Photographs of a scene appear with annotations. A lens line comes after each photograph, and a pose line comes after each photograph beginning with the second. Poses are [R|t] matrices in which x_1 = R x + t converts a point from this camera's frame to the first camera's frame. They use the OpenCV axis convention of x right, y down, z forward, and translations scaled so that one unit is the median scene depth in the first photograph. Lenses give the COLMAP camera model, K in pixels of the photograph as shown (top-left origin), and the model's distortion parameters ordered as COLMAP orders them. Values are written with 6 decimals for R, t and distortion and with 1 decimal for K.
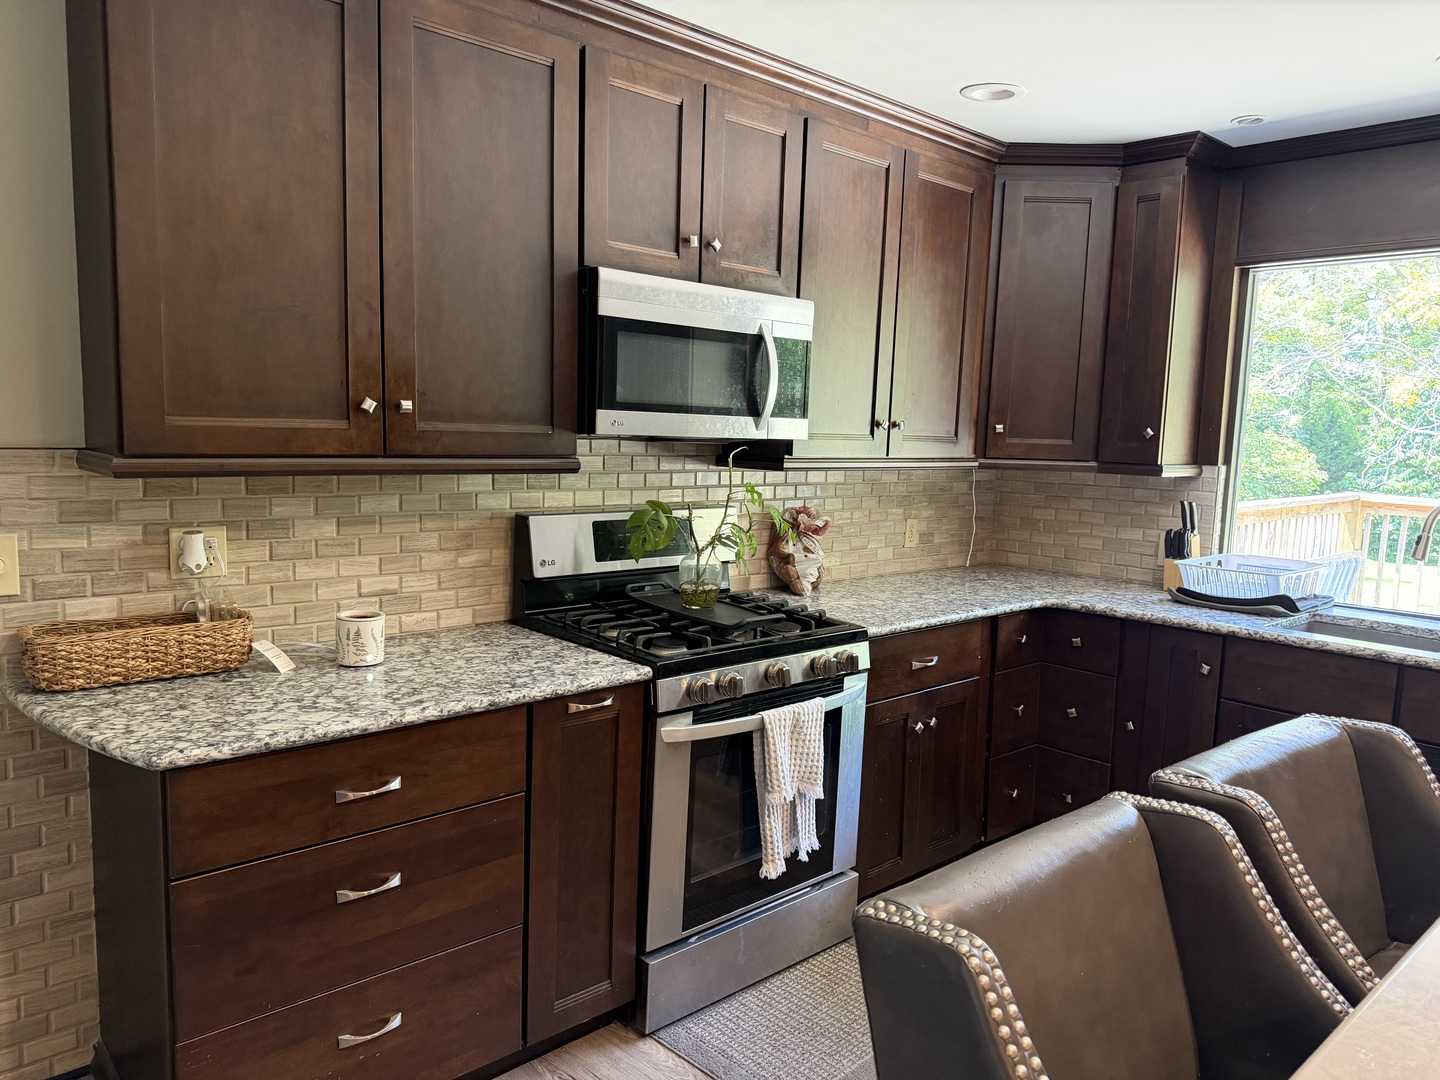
lens RADIAL K [[1011.5, 0, 720.0], [0, 1011.5, 540.0], [0, 0, 1]] dist [0.103108, -0.134888]
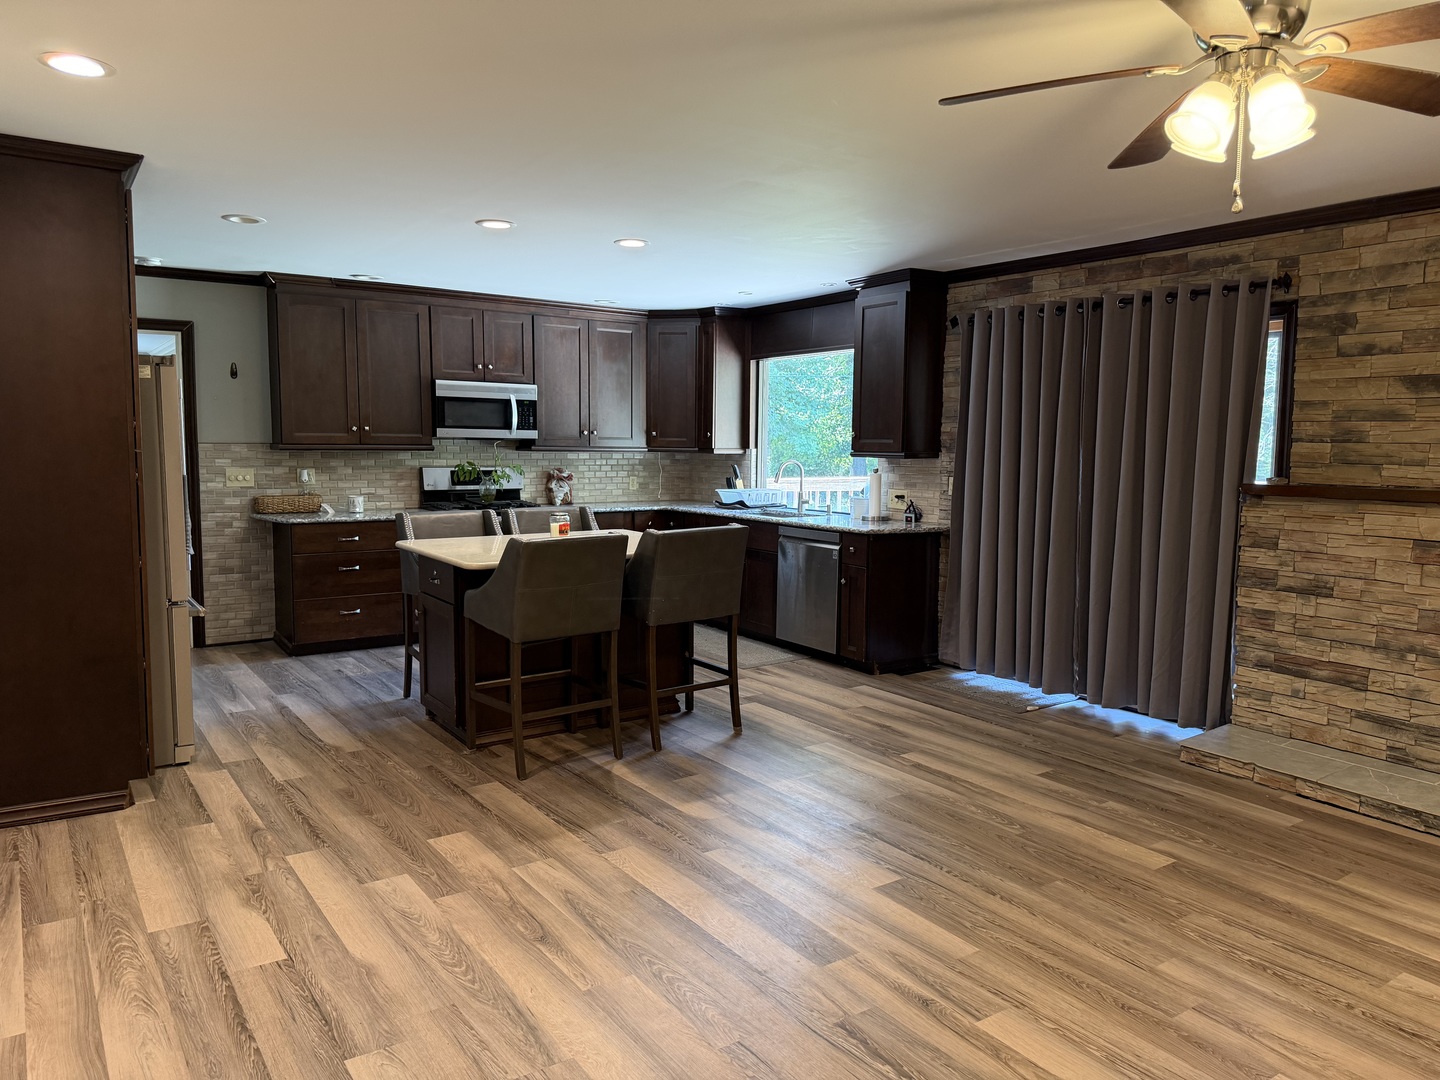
lens RADIAL K [[1011.5, 0, 720.0], [0, 1011.5, 540.0], [0, 0, 1]] dist [0.103108, -0.134888]
pose [[0.989568, -0.006106, -0.143940, 1.005267], [0.004022, 0.999883, -0.014766, 0.216396], [0.144014, 0.014033, 0.989476, -1.612181]]
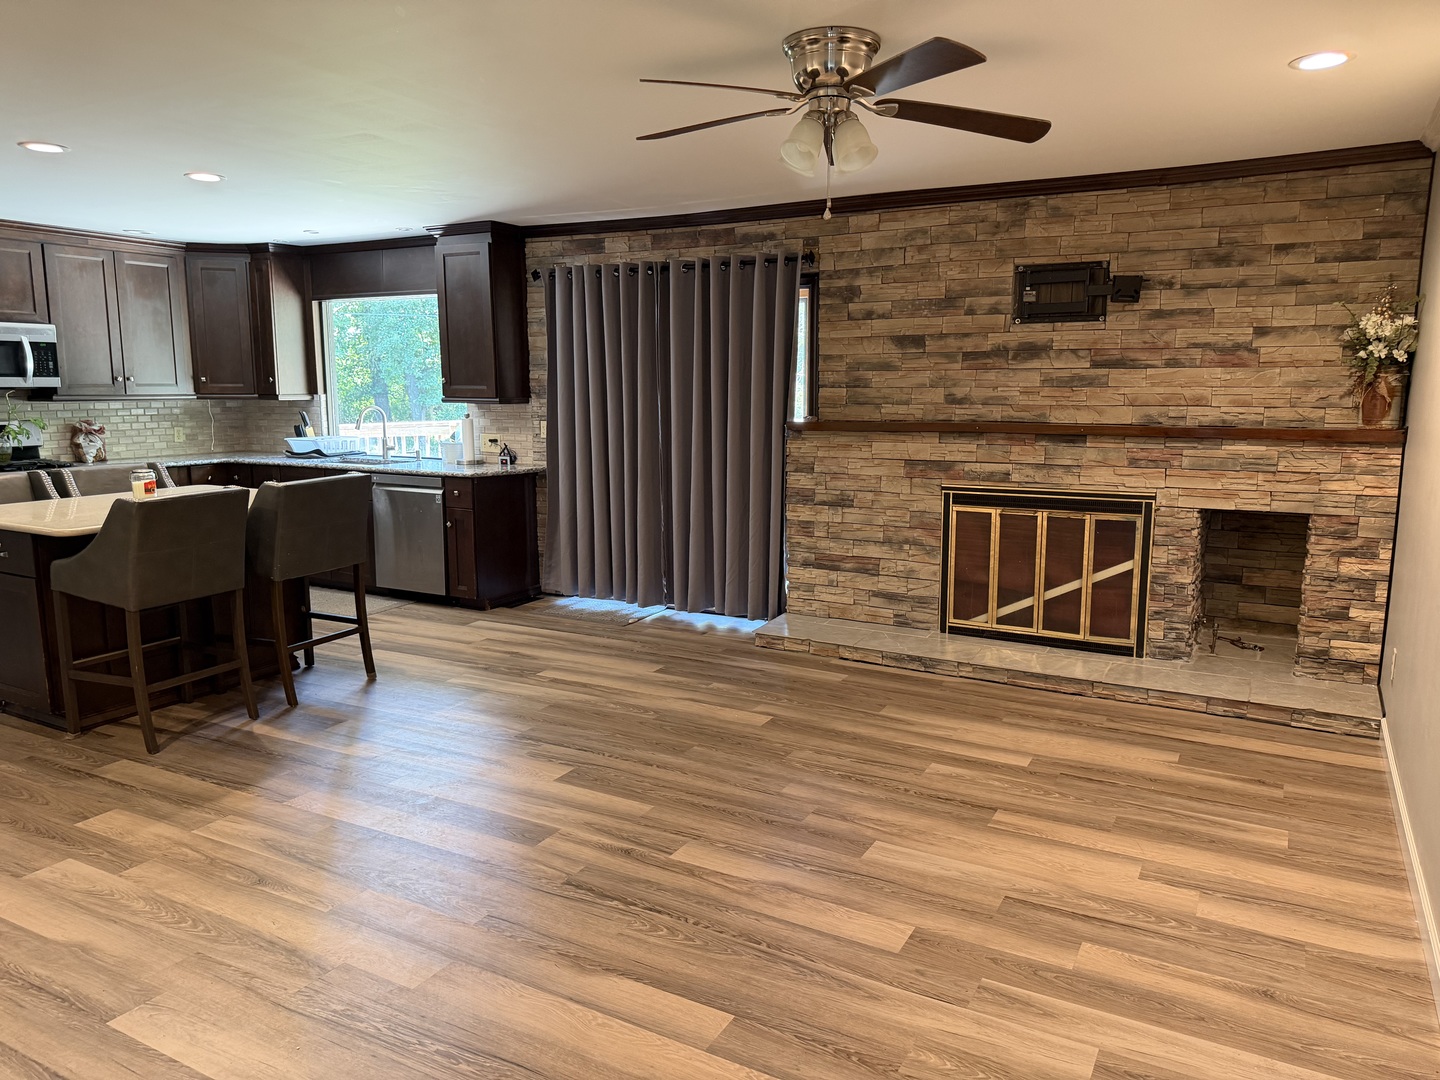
lens RADIAL K [[1011.5, 0, 720.0], [0, 1011.5, 540.0], [0, 0, 1]] dist [0.103108, -0.134888]
pose [[0.948685, -0.077768, 0.306511, 0.816834], [0.063150, 0.996355, 0.057339, 0.217324], [-0.309853, -0.035040, 0.950138, -1.769216]]
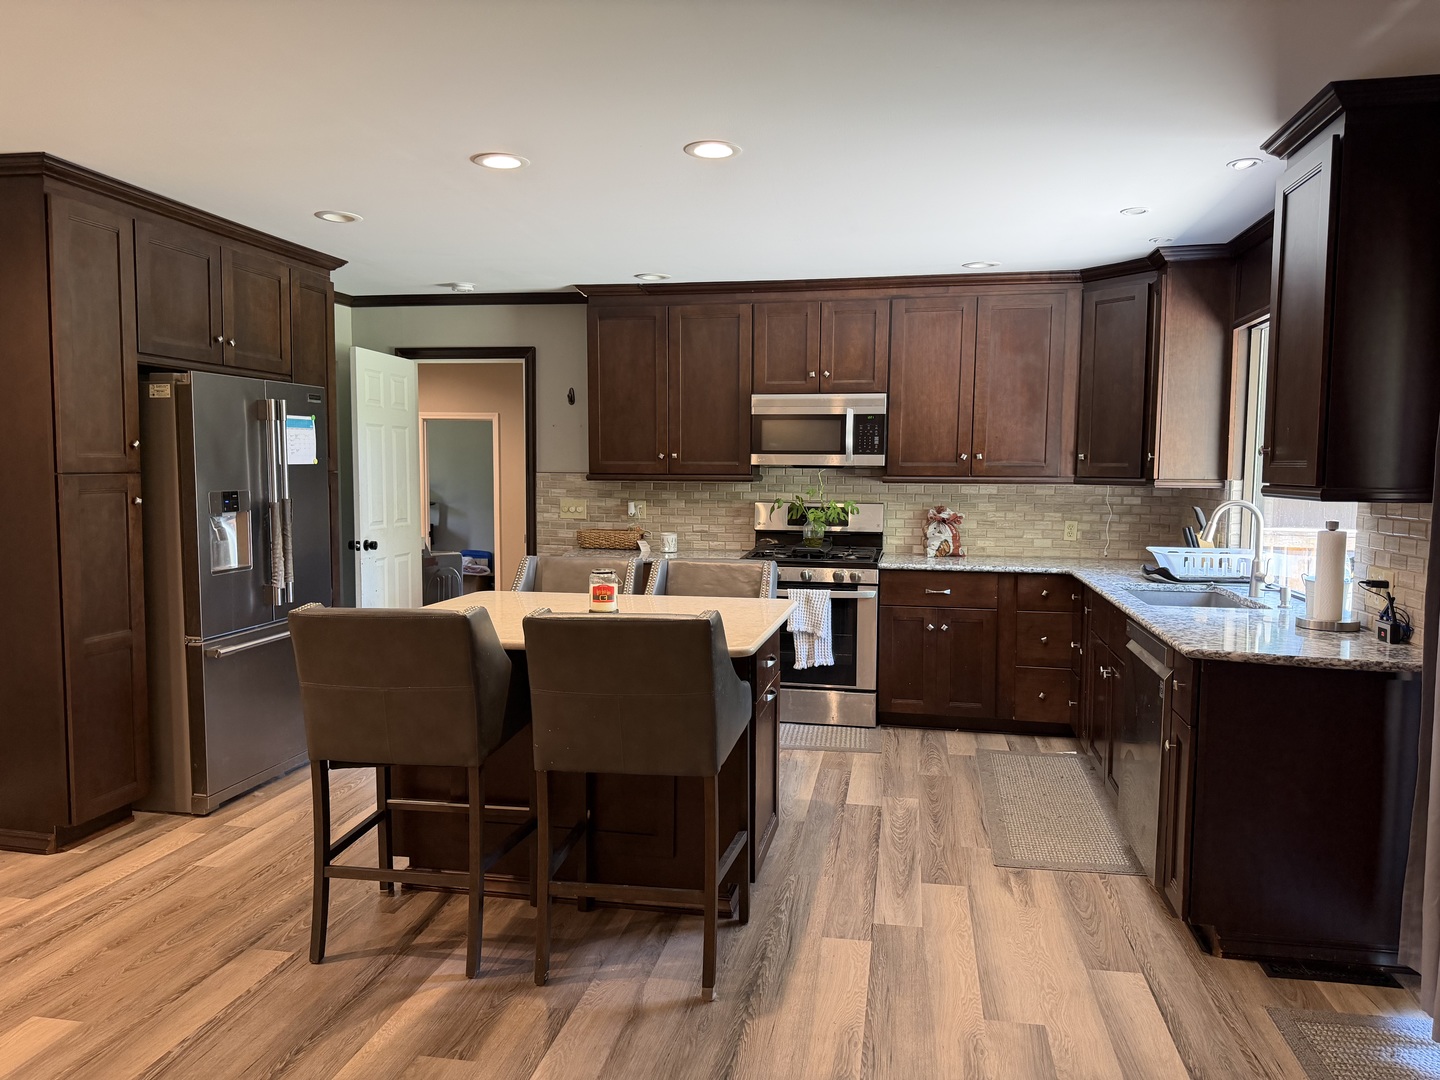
lens RADIAL K [[1009.0, 0, 719.4], [0, 1009.0, 549.4], [0, 0, 1]] dist [0.074838, -0.087359]
pose [[0.590302, 0.040847, -0.806149, 1.580360], [-0.078675, 0.996875, -0.007099, 0.103679], [0.803340, 0.067614, 0.591670, -0.385661]]
